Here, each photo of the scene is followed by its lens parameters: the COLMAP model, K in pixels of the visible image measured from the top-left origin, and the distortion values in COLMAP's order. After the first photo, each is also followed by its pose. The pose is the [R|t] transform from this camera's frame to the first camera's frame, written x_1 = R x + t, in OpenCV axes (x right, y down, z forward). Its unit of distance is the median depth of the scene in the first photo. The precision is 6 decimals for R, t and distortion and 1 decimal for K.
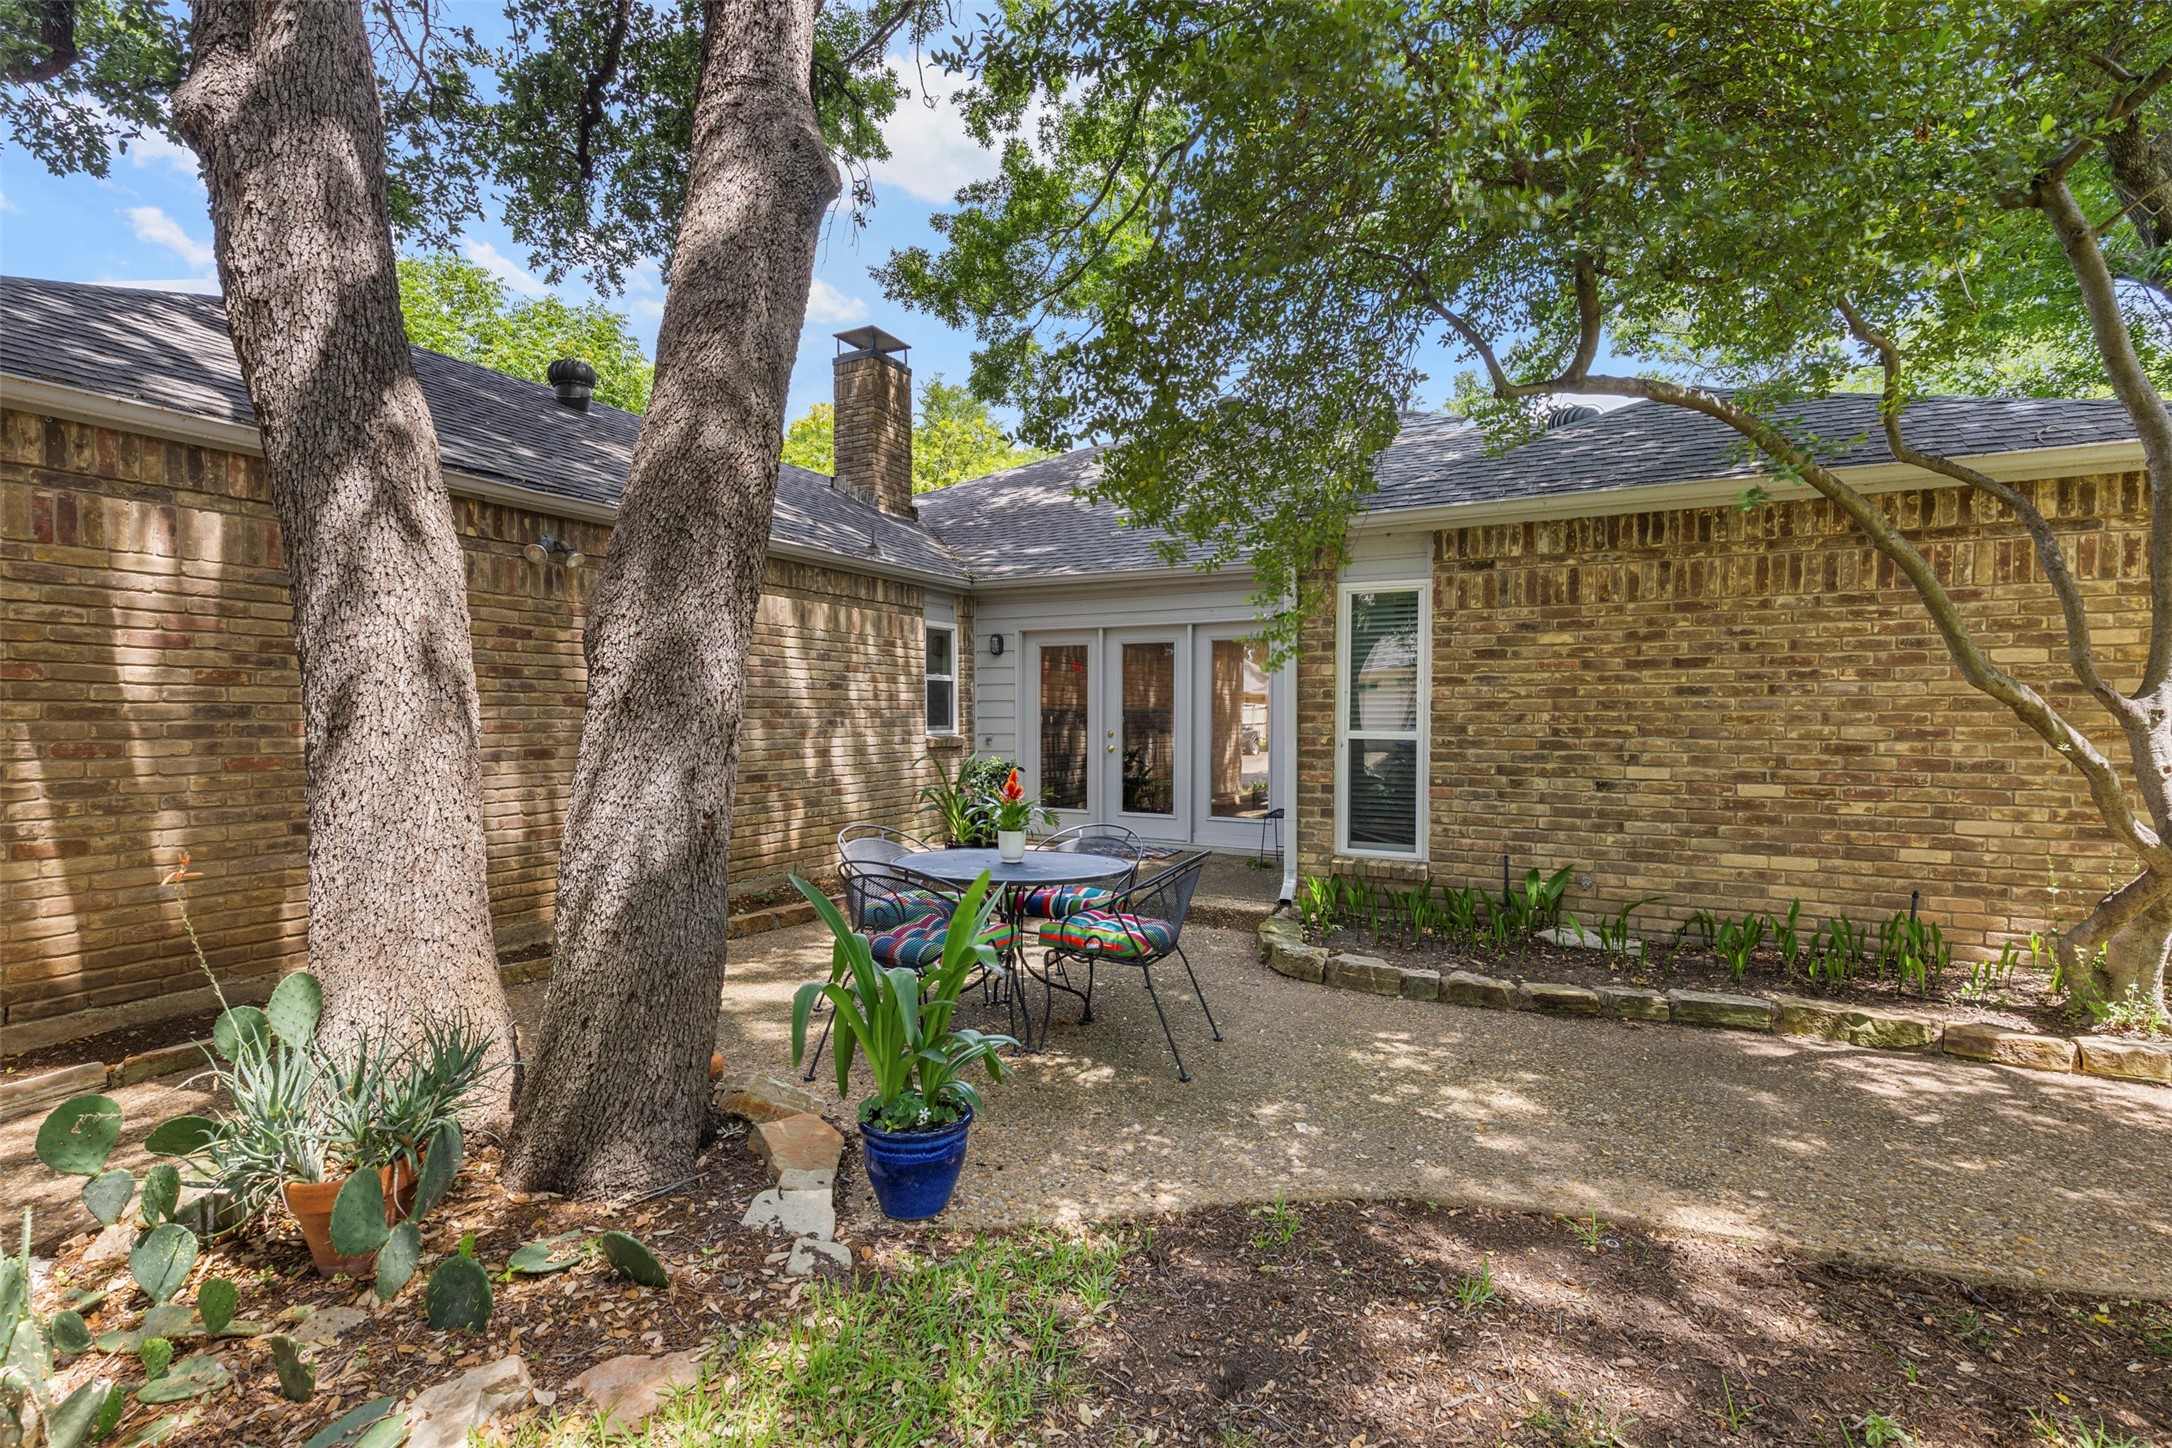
lens RADIAL K [[982.8, 0, 1085.5], [0, 982.8, 715.7], [0, 0, 1]] dist [0.002817, 0.000288]
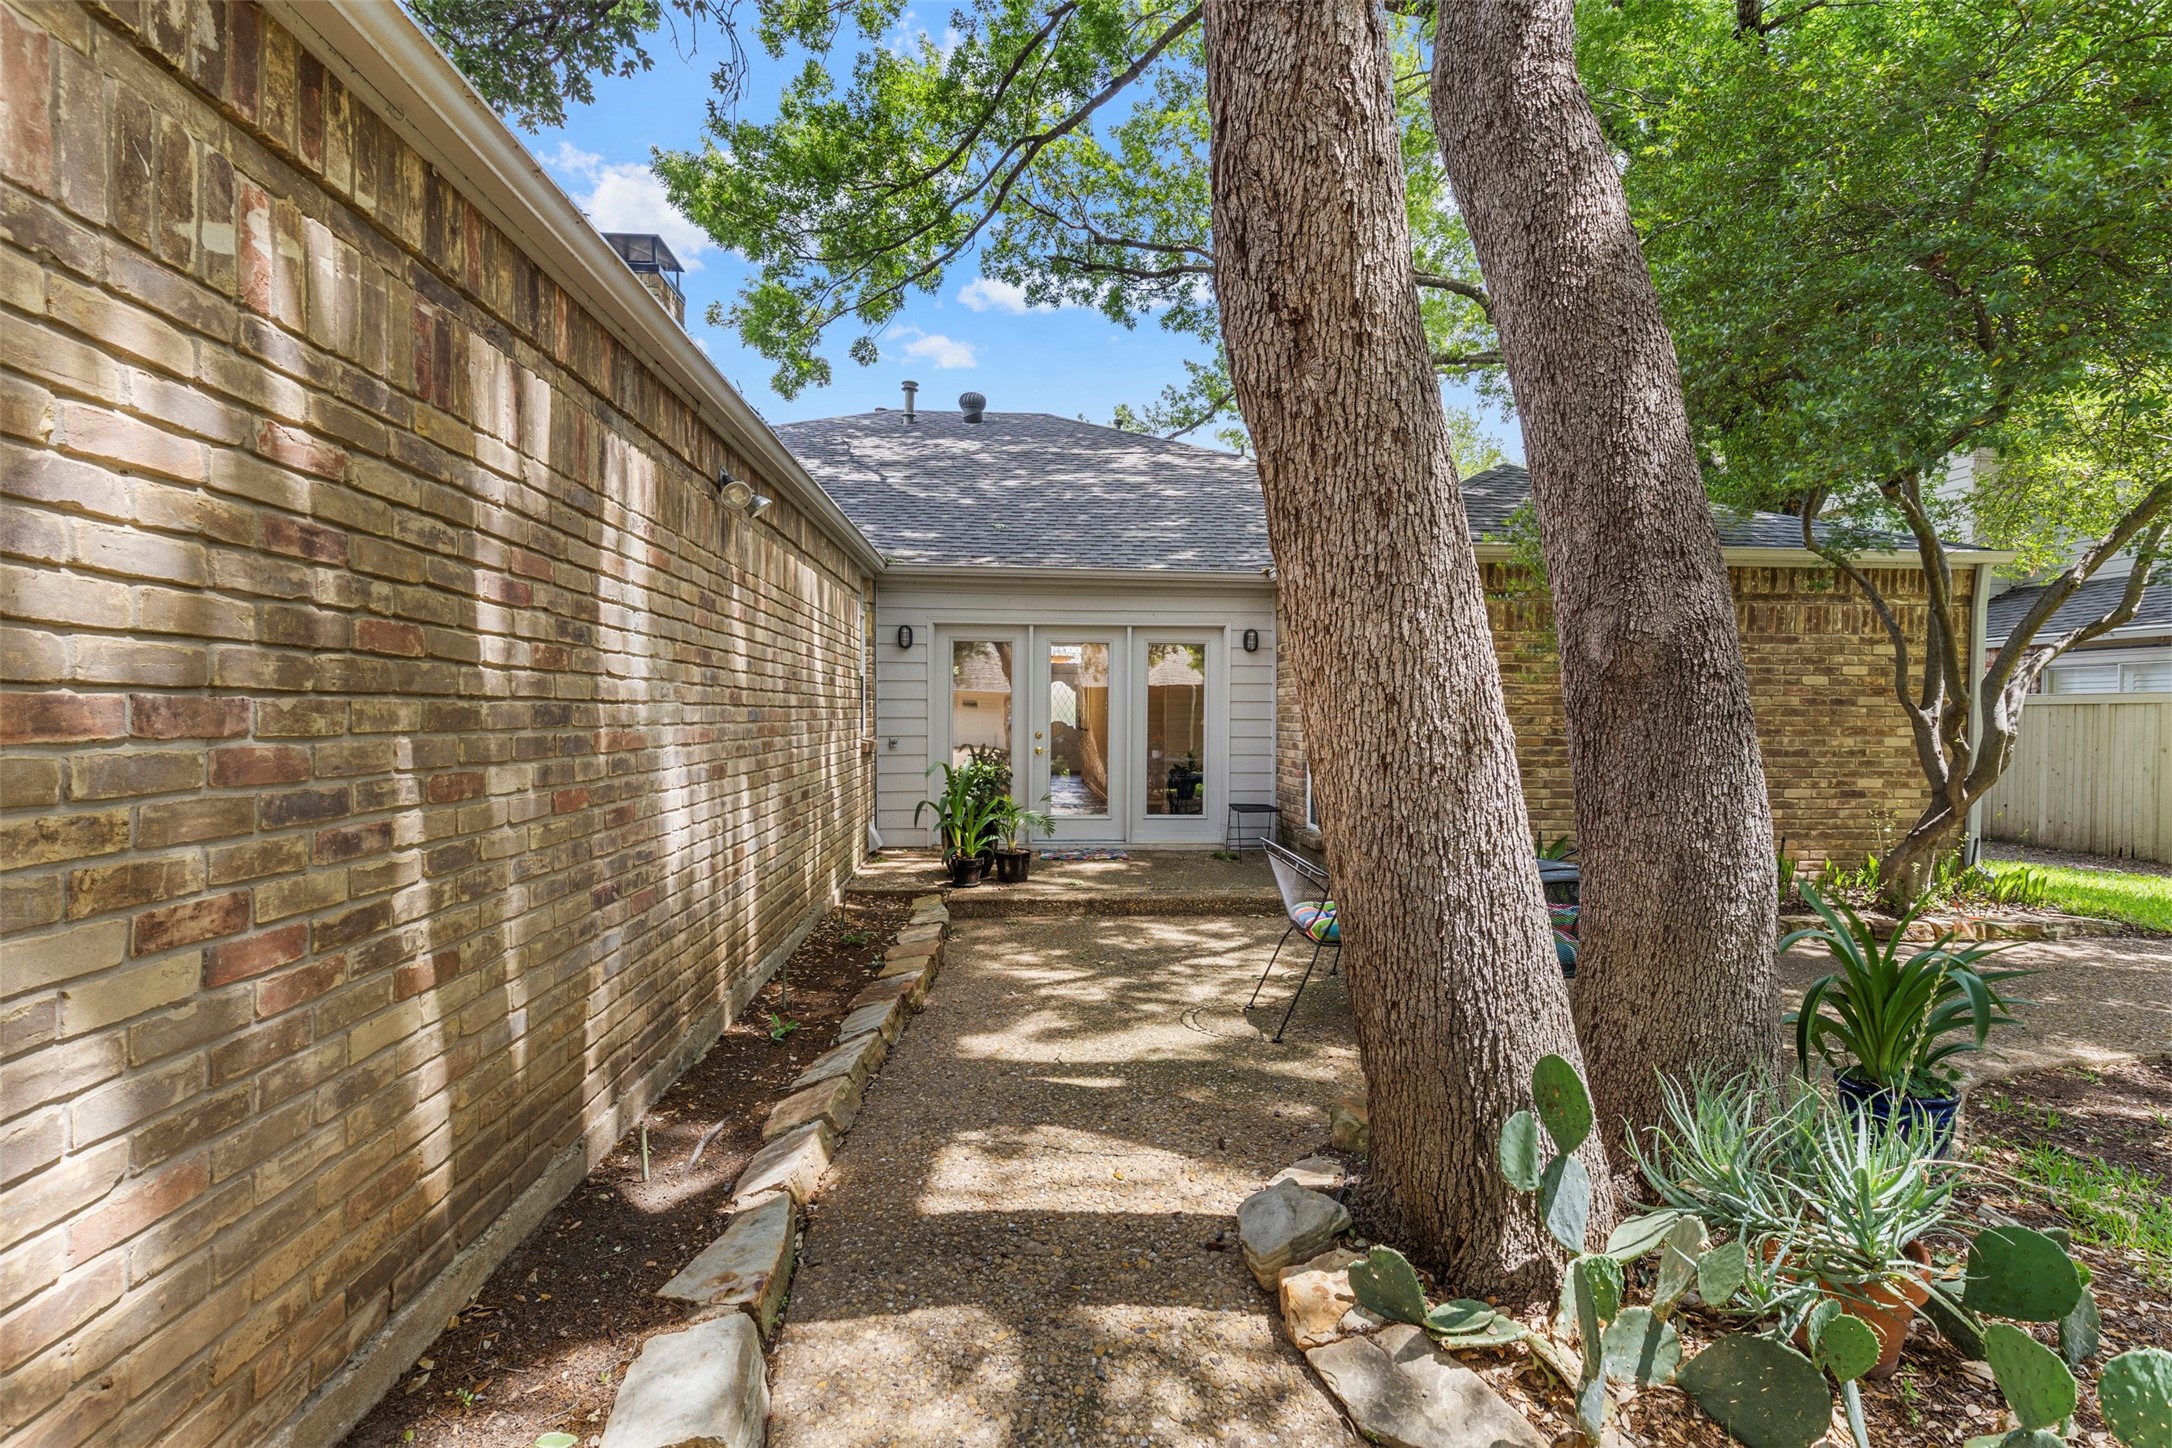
lens RADIAL K [[982.8, 0, 1091.2], [0, 982.8, 724.8], [0, 0, 1]] dist [0.002817, 0.000288]
pose [[0.849437, -0.003362, 0.527679, -0.685848], [-0.003147, 0.999930, 0.011436, -0.004862], [-0.527681, -0.011375, 0.849367, 0.237299]]
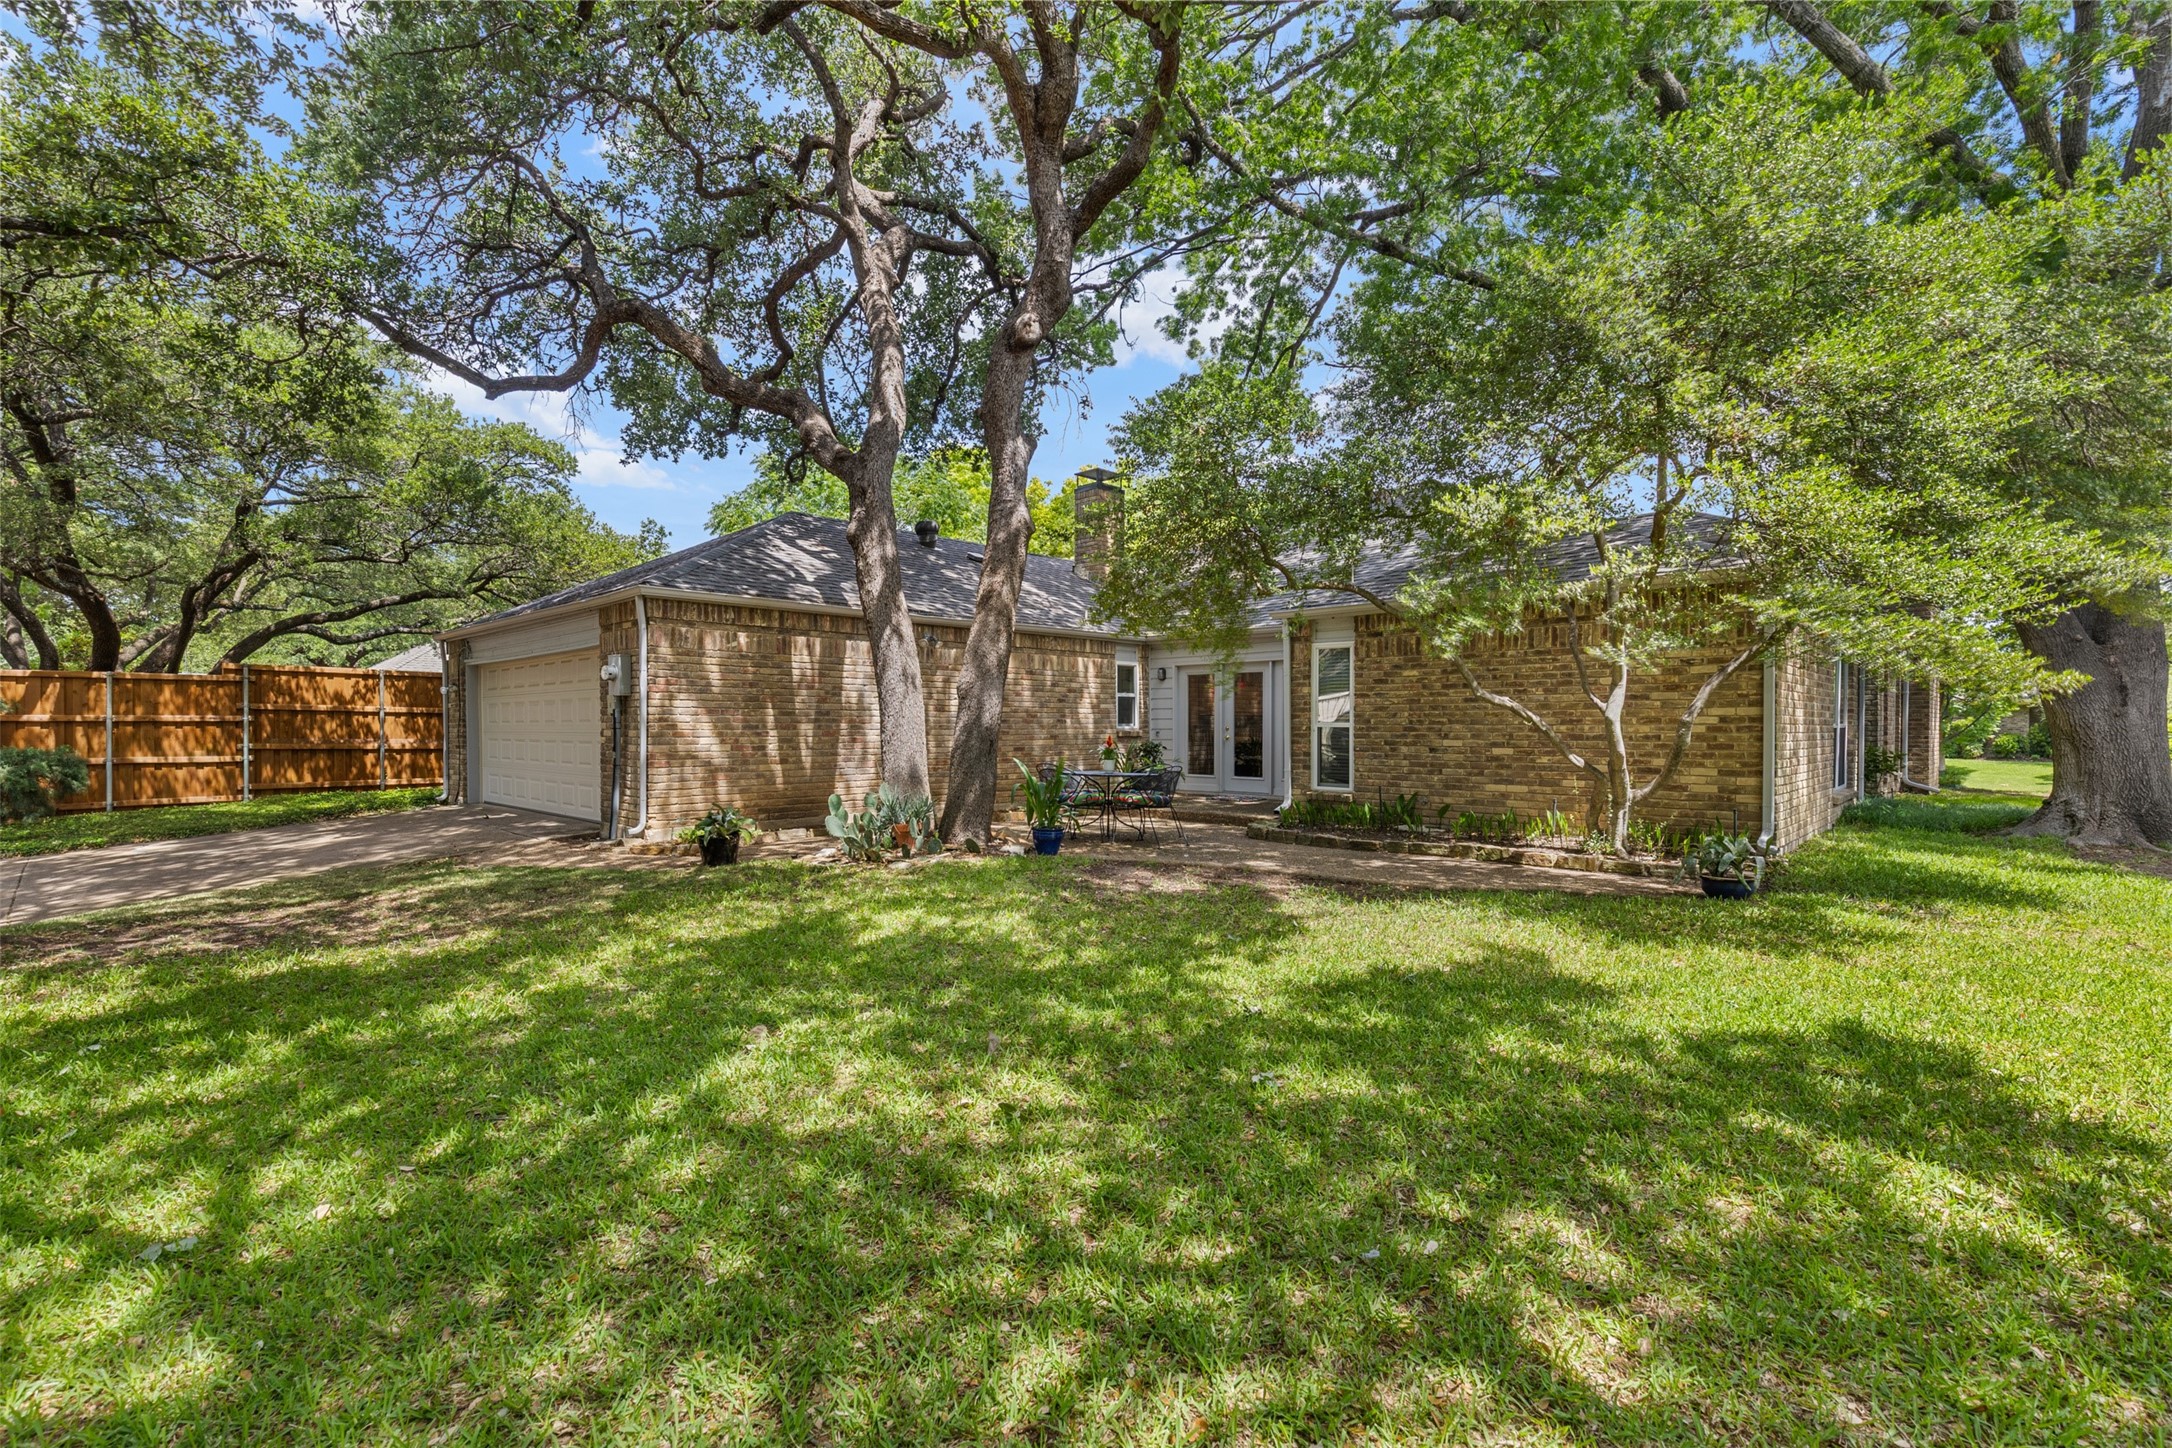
lens RADIAL K [[982.8, 0, 1079.7], [0, 982.8, 727.9], [0, 0, 1]] dist [0.002817, 0.000288]
pose [[0.957824, 0.000755, -0.287354, 0.399222], [-0.001451, 0.999997, -0.002207, 0.031991], [0.287351, 0.002531, 0.957822, -0.969561]]
